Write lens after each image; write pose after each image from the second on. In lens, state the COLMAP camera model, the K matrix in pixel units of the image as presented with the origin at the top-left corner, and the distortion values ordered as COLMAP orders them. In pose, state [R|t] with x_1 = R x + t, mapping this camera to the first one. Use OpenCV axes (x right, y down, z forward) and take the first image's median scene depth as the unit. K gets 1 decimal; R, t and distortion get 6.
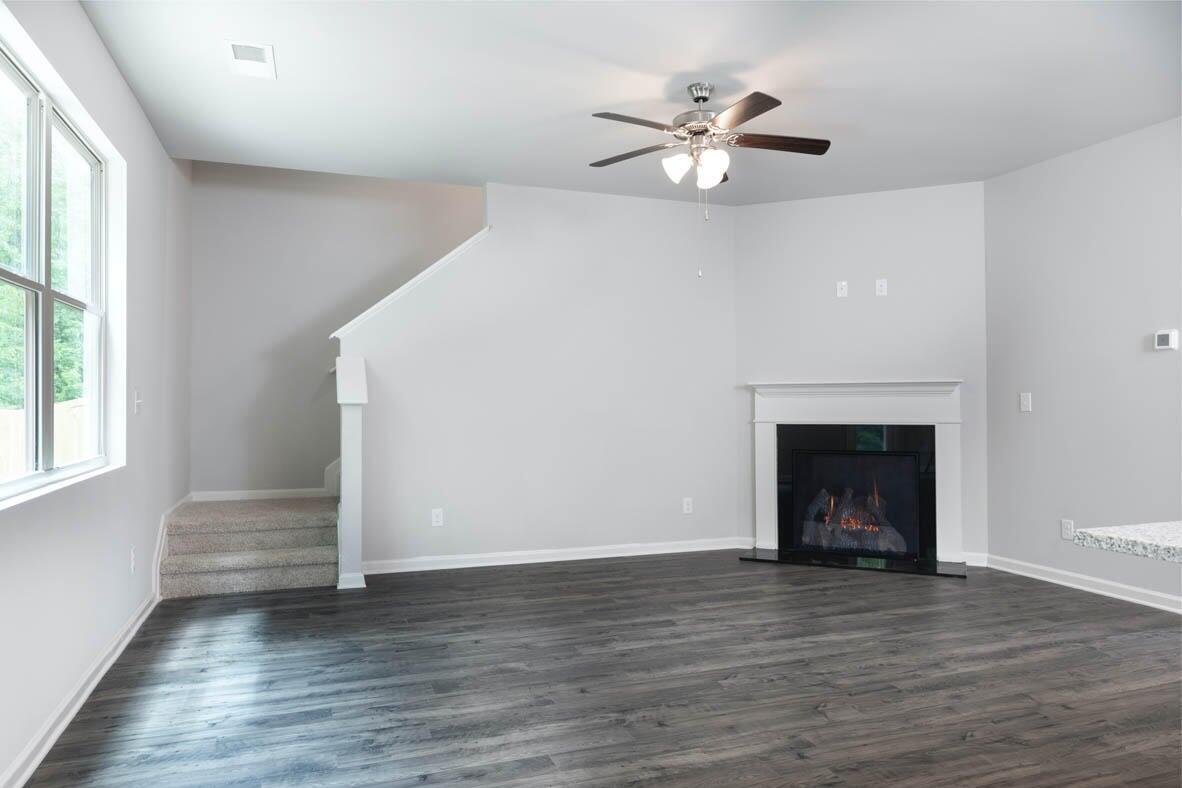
lens RADIAL K [[795.8, 0, 591.9], [0, 795.8, 396.3], [0, 0, 1]] dist [-0.002794, -0.001901]
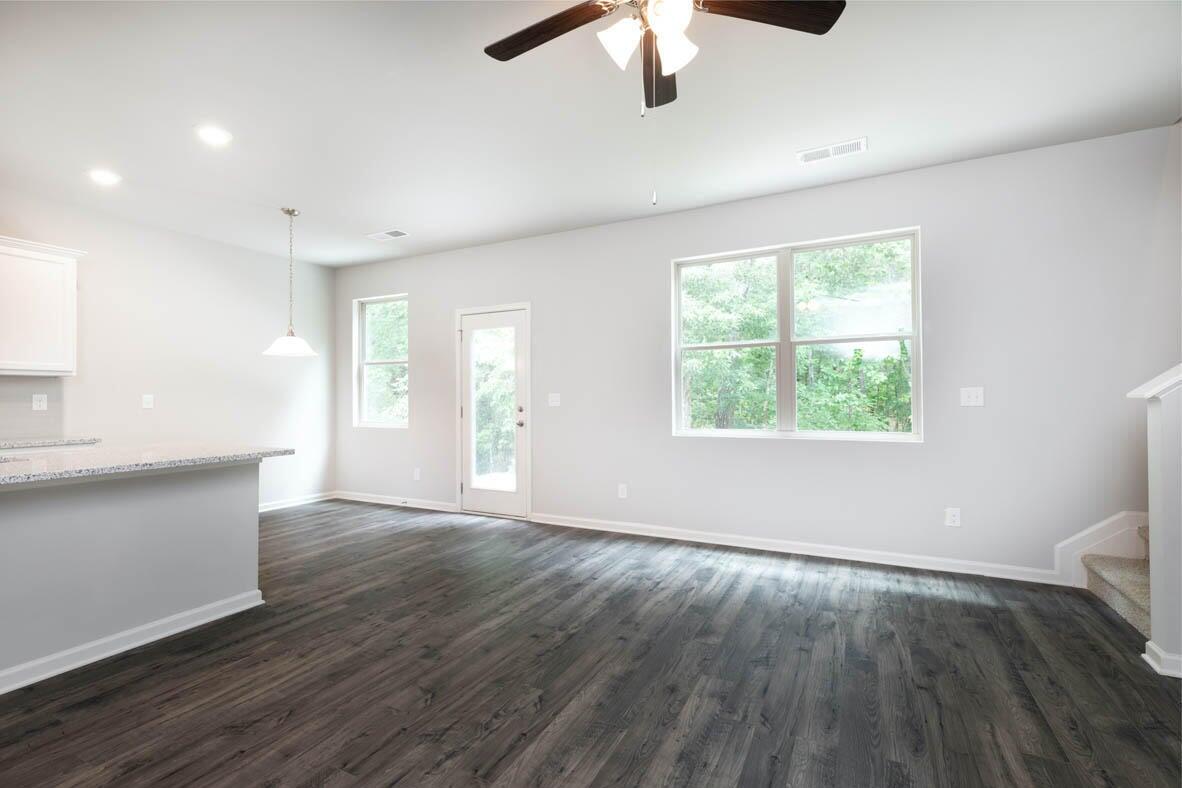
lens RADIAL K [[525.9, 0, 591.8], [0, 525.9, 394.2], [0, 0, 1]] dist [-0.001068, -0.000043]
pose [[-0.735317, -0.001483, -0.677721, 0.581320], [0.008825, 0.999892, -0.011762, 0.010813], [0.677665, -0.014630, -0.735225, 1.612389]]
